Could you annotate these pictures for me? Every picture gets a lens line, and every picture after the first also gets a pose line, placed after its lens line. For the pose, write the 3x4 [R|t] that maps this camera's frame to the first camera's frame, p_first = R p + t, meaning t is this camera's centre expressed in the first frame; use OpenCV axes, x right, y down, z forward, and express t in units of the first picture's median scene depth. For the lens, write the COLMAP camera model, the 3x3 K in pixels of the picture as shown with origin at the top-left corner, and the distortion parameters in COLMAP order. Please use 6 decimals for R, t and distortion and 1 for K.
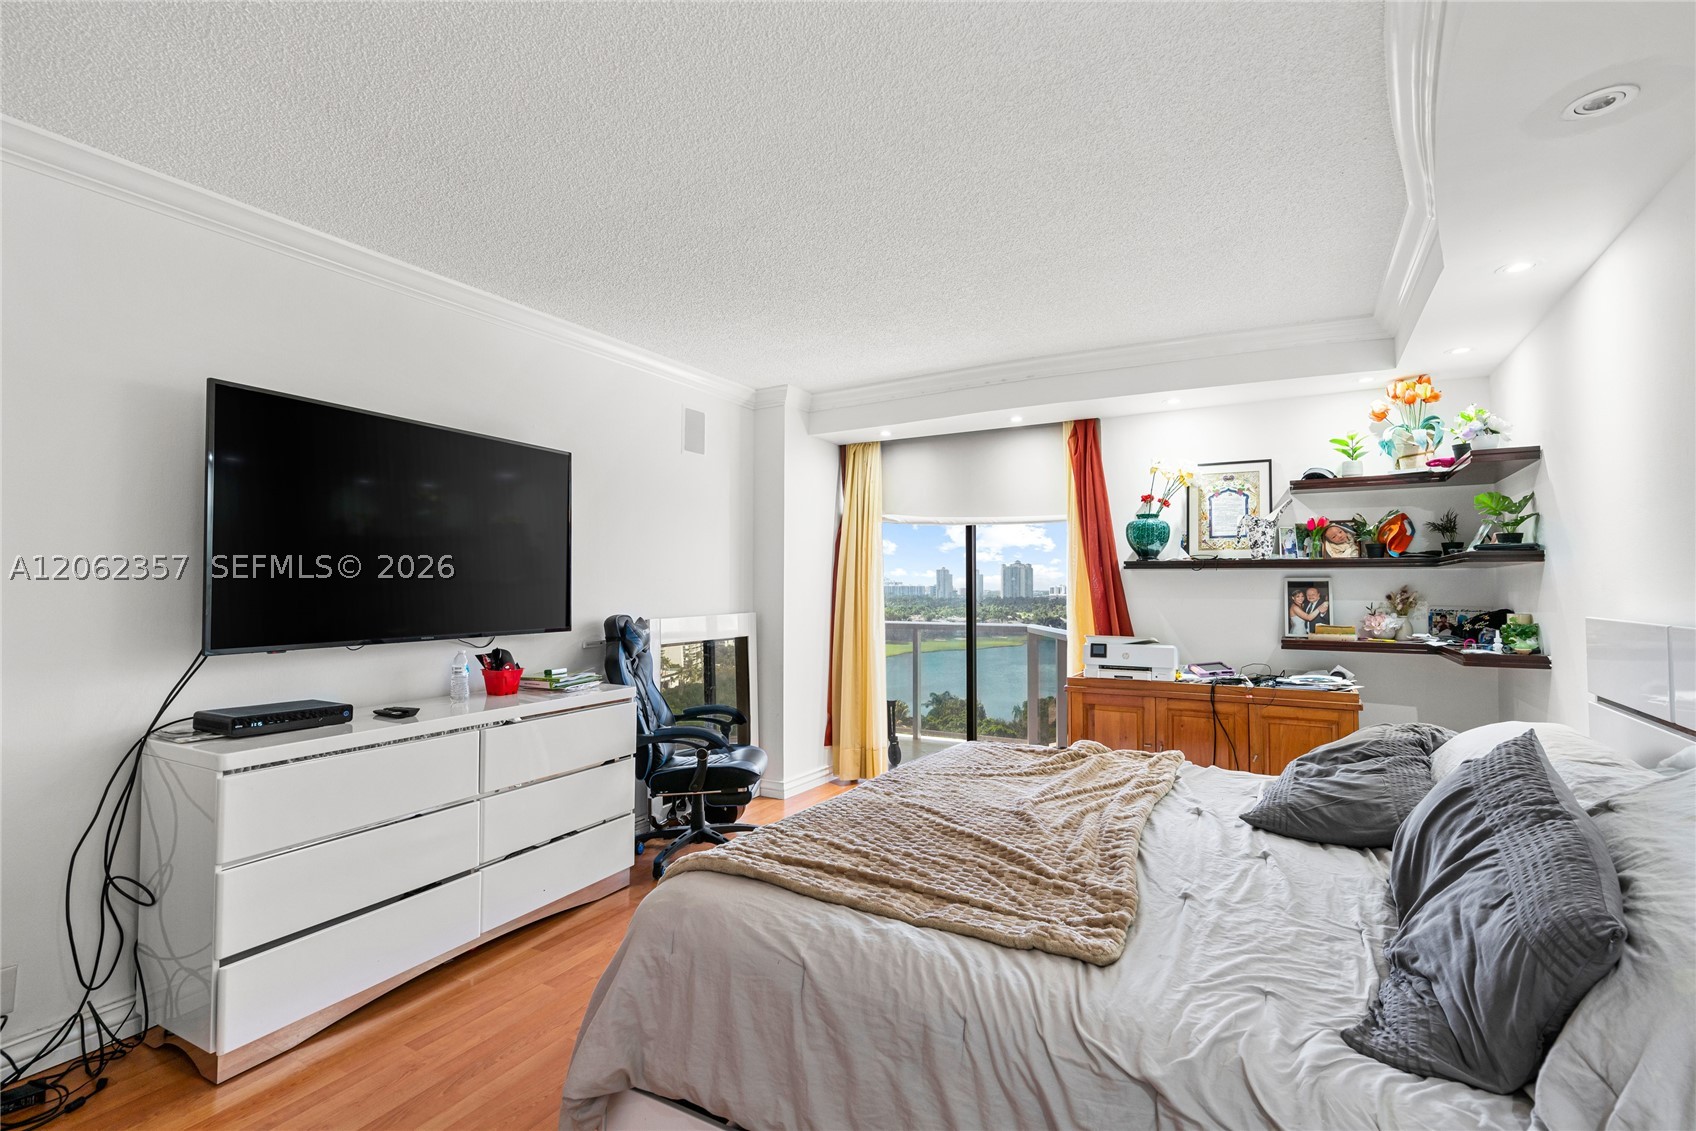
lens RADIAL K [[774.4, 0, 838.2], [0, 774.4, 558.5], [0, 0, 1]] dist [-0.008910, 0.004394]
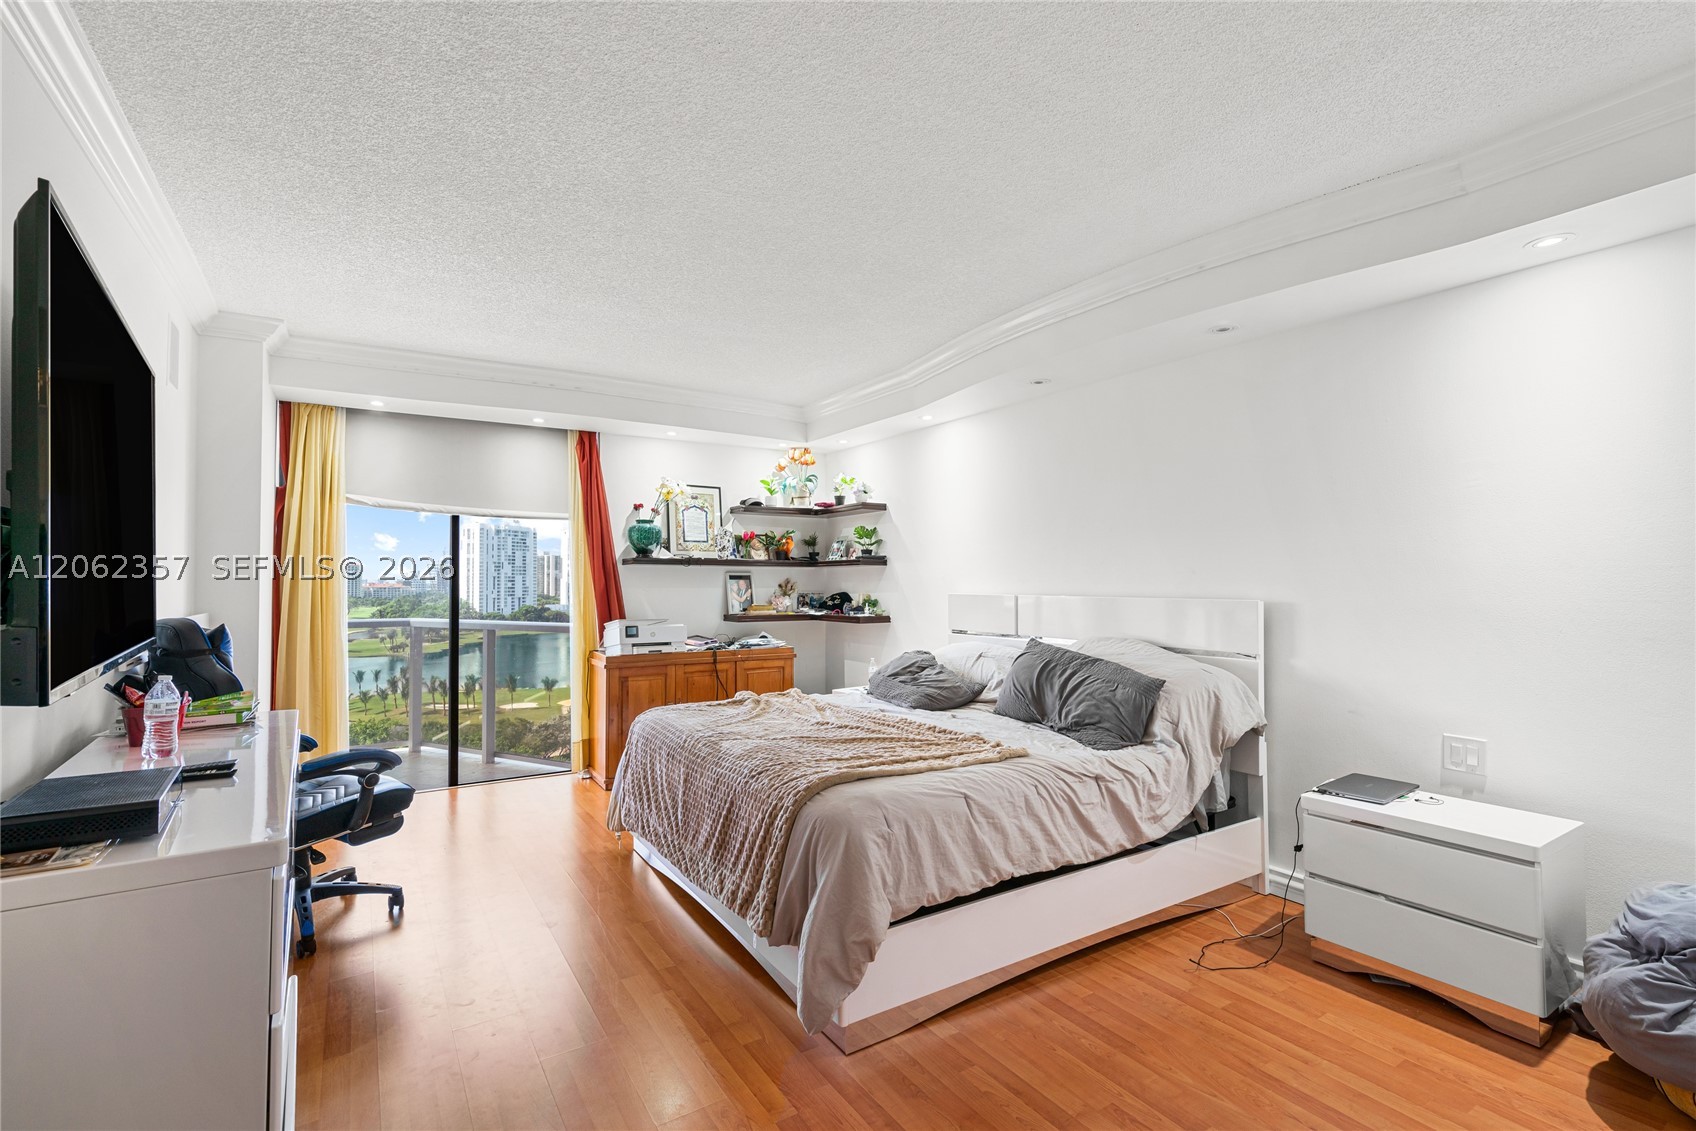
lens RADIAL K [[774.4, 0, 850.3], [0, 774.4, 558.0], [0, 0, 1]] dist [-0.008910, 0.004394]
pose [[0.462452, 0.025633, 0.886274, -0.582211], [-0.032783, 0.999393, -0.011799, 0.007686], [-0.886038, -0.023598, 0.463012, 0.147319]]
